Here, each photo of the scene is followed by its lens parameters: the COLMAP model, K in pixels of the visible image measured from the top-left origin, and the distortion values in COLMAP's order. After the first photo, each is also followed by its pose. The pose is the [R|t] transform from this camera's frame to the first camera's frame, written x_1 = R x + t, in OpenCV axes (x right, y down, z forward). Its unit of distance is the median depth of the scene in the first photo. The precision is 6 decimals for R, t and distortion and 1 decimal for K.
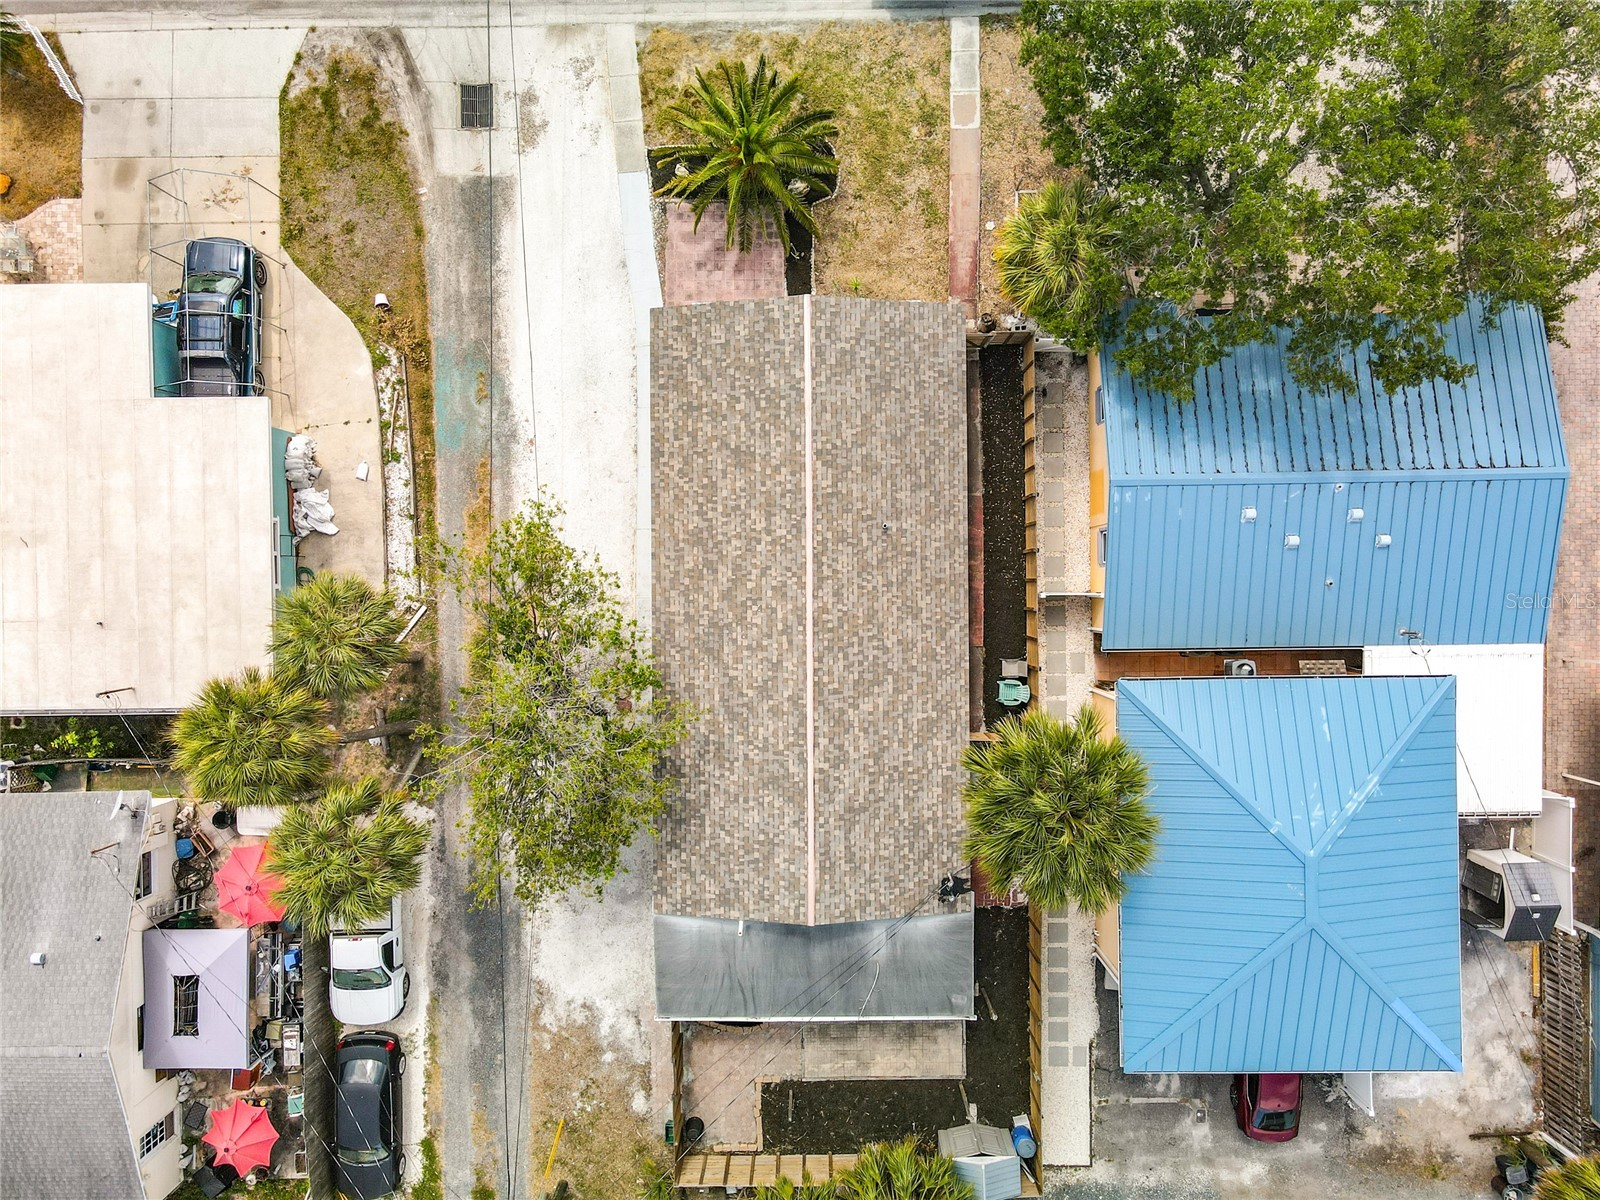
lens RADIAL K [[1195.8, 0, 798.7], [0, 1195.8, 589.4], [0, 0, 1]] dist [0.021572, 0.015310]
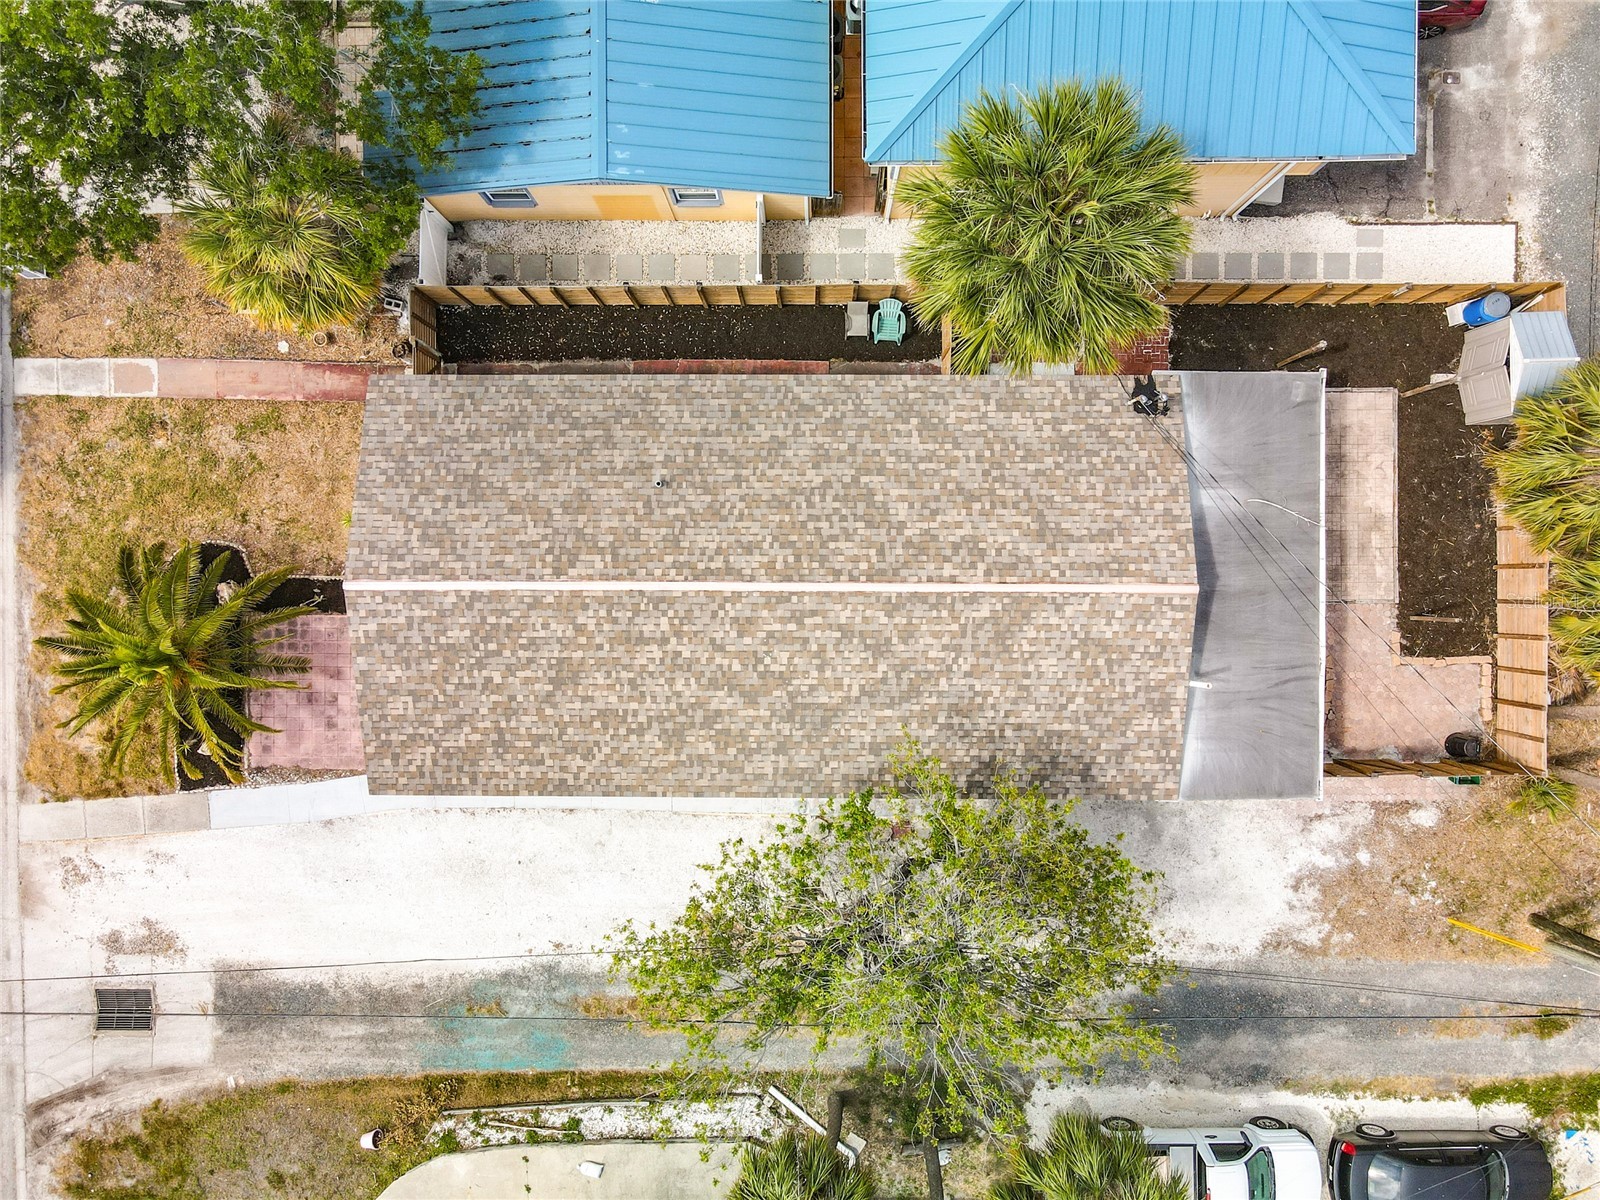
lens RADIAL K [[1195.8, 0, 798.7], [0, 1195.8, 589.4], [0, 0, 1]] dist [0.021572, 0.015310]
pose [[0.011044, -0.999925, 0.005214, 0.003392], [0.999806, 0.010958, -0.016375, 0.042345], [0.016317, 0.005394, 0.999852, 0.233535]]
